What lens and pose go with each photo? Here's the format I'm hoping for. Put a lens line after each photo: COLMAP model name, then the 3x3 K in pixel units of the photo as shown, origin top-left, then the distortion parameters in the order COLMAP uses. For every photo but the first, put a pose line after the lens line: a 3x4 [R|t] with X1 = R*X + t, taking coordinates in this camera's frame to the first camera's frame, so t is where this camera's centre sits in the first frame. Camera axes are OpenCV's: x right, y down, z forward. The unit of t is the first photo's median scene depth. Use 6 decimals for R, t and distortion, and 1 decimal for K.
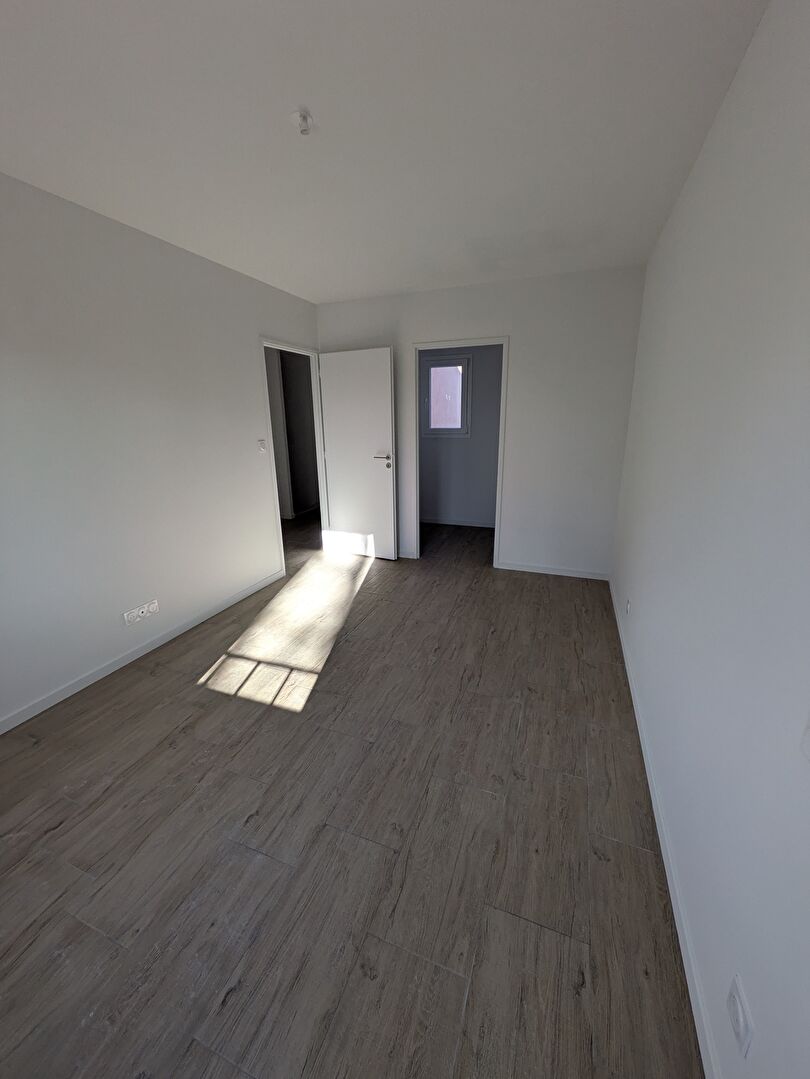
lens RADIAL K [[428.0, 0, 407.1], [0, 428.0, 538.4], [0, 0, 1]] dist [-0.000952, 0.000088]
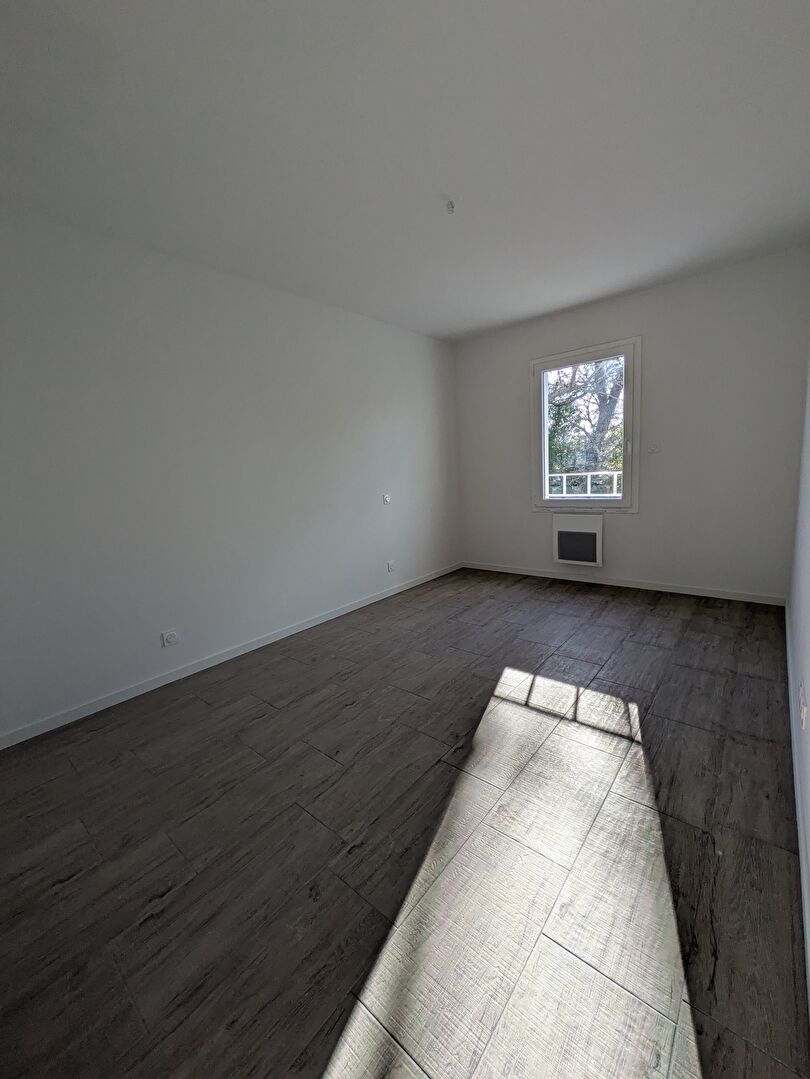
lens RADIAL K [[428.0, 0, 402.9], [0, 428.0, 538.1], [0, 0, 1]] dist [-0.000952, 0.000088]
pose [[-0.940500, 0.019504, 0.339232, -0.315881], [0.164419, 0.899813, 0.404108, -0.348978], [-0.297364, 0.435840, -0.849481, 1.562465]]
